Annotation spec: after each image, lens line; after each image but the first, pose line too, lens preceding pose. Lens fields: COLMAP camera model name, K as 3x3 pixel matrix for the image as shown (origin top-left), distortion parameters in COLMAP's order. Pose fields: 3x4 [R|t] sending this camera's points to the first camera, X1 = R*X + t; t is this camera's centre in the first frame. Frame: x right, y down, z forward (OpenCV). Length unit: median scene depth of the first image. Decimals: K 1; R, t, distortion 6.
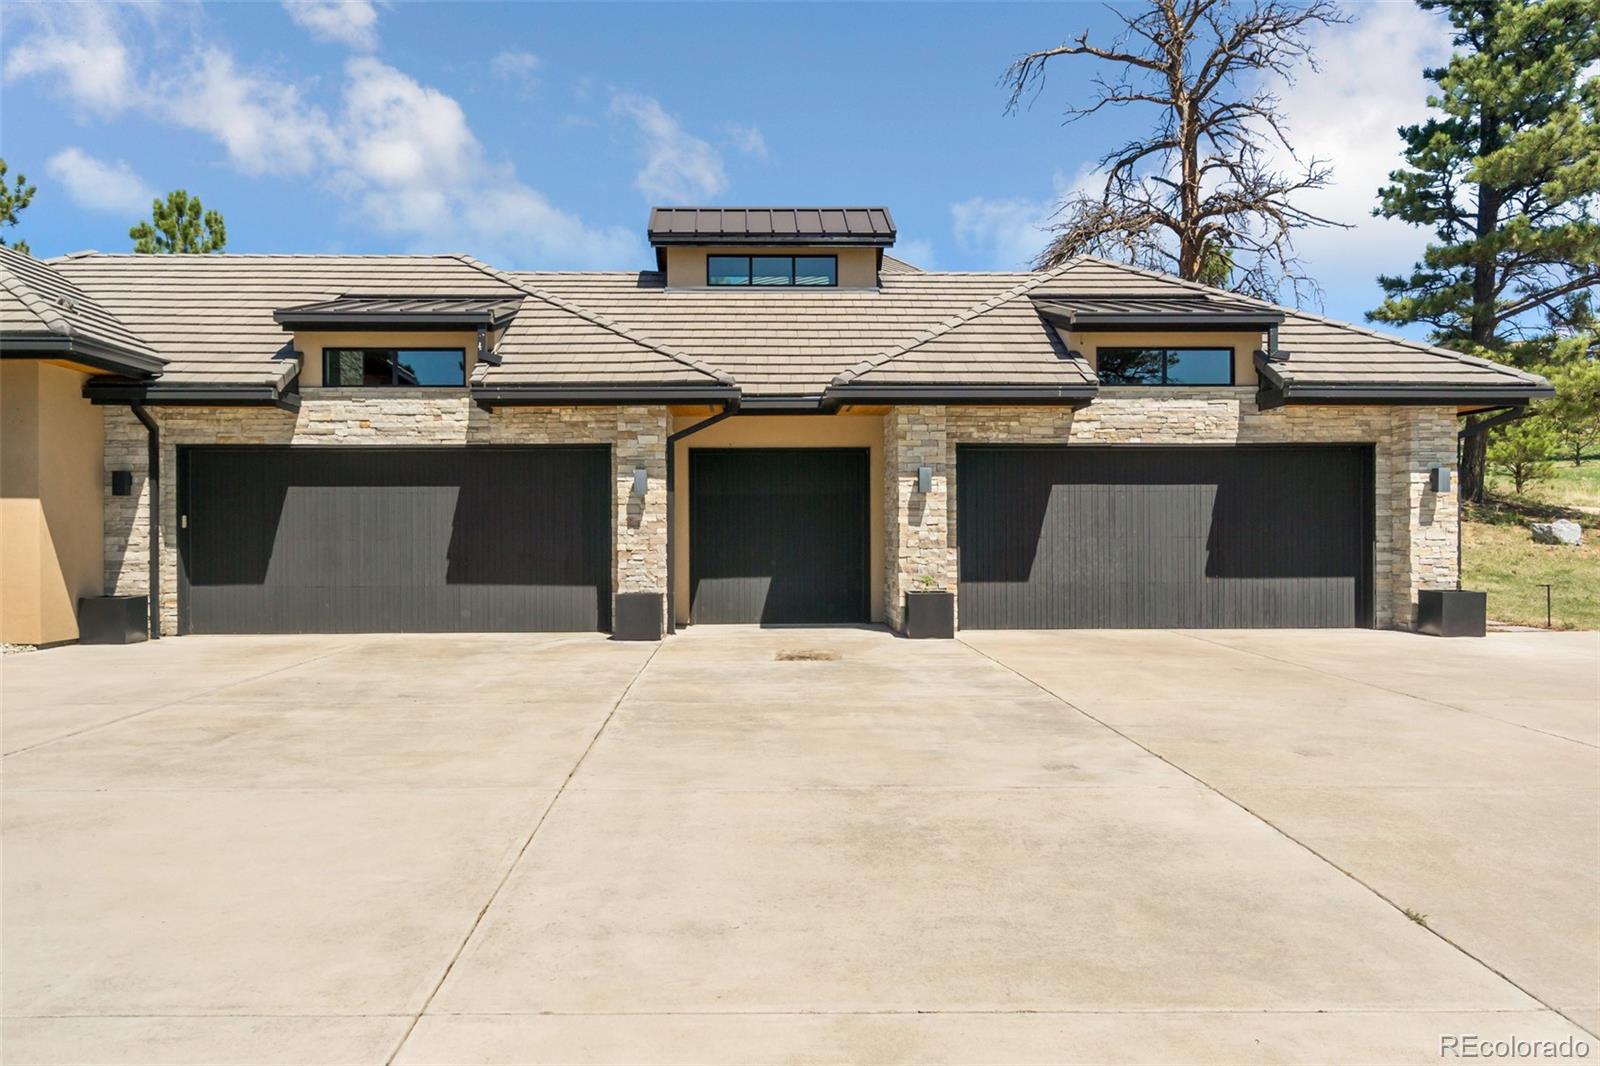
lens RADIAL K [[1182.4, 0, 801.7], [0, 1182.4, 538.7], [0, 0, 1]] dist [-0.005889, 0.004768]
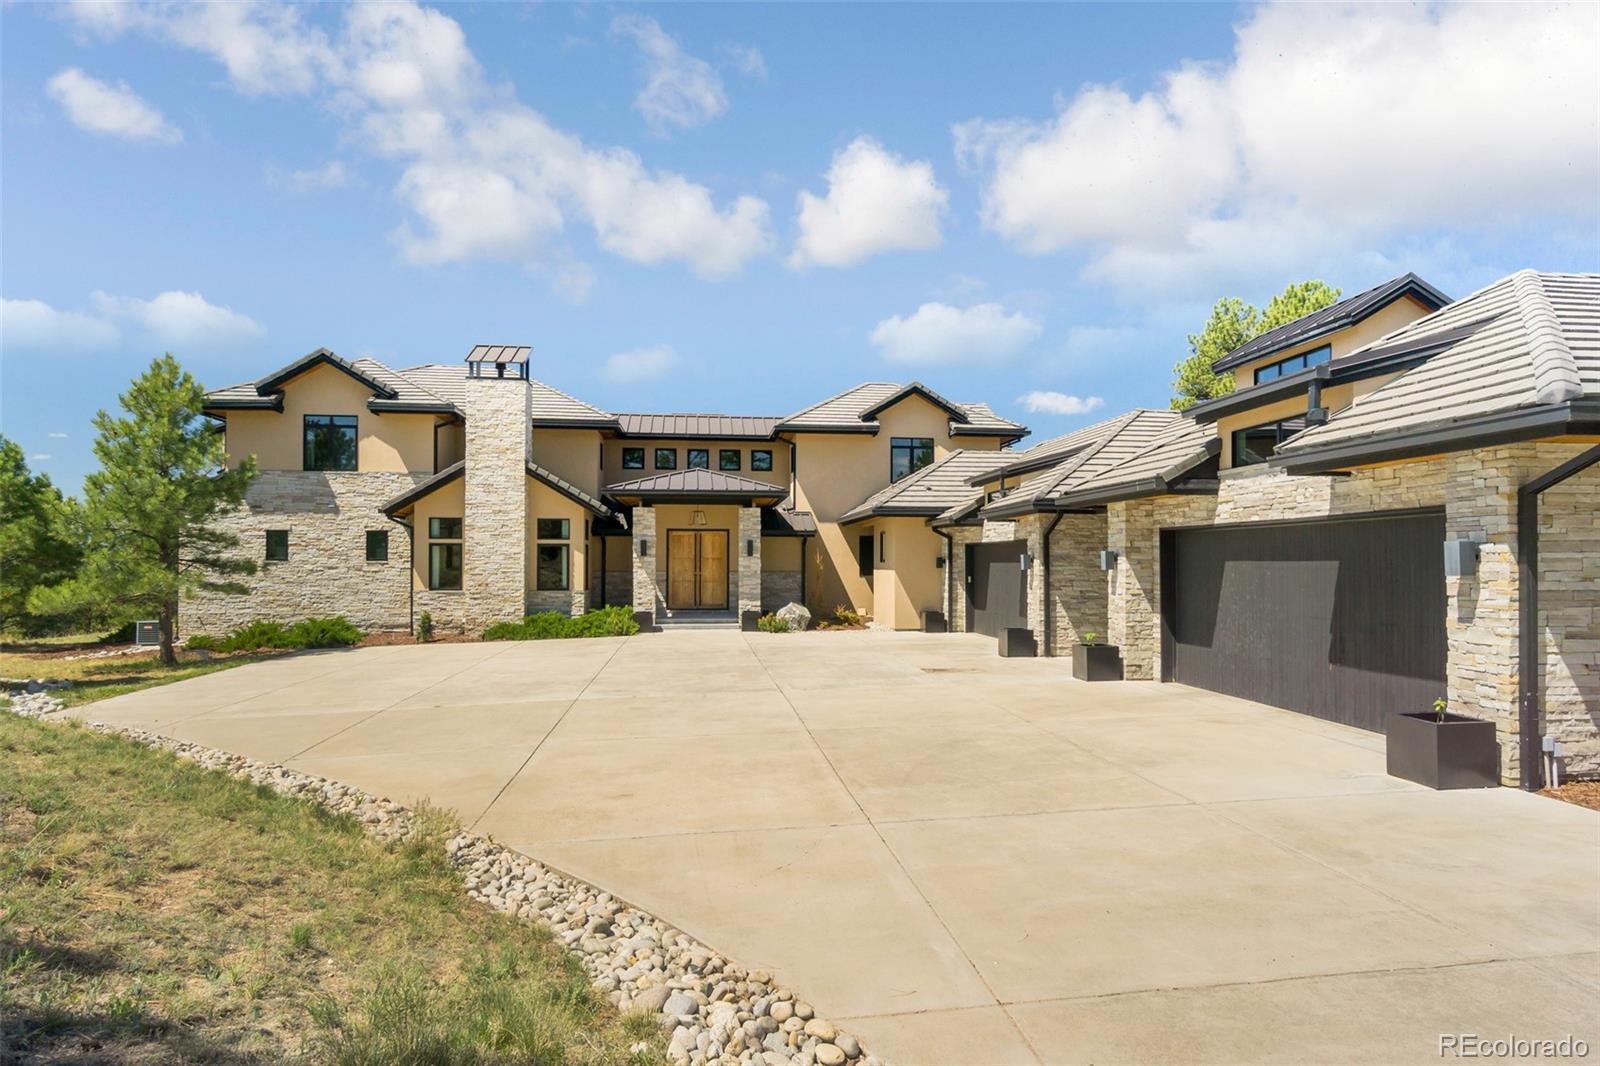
lens RADIAL K [[820.0, 0, 771.4], [0, 820.0, 563.7], [0, 0, 1]] dist [-0.006053, -0.000538]
pose [[0.087939, 0.000029, -0.996126, 0.940283], [-0.000940, 1.000000, -0.000054, -0.044070], [0.996125, 0.000941, 0.087939, 0.528928]]
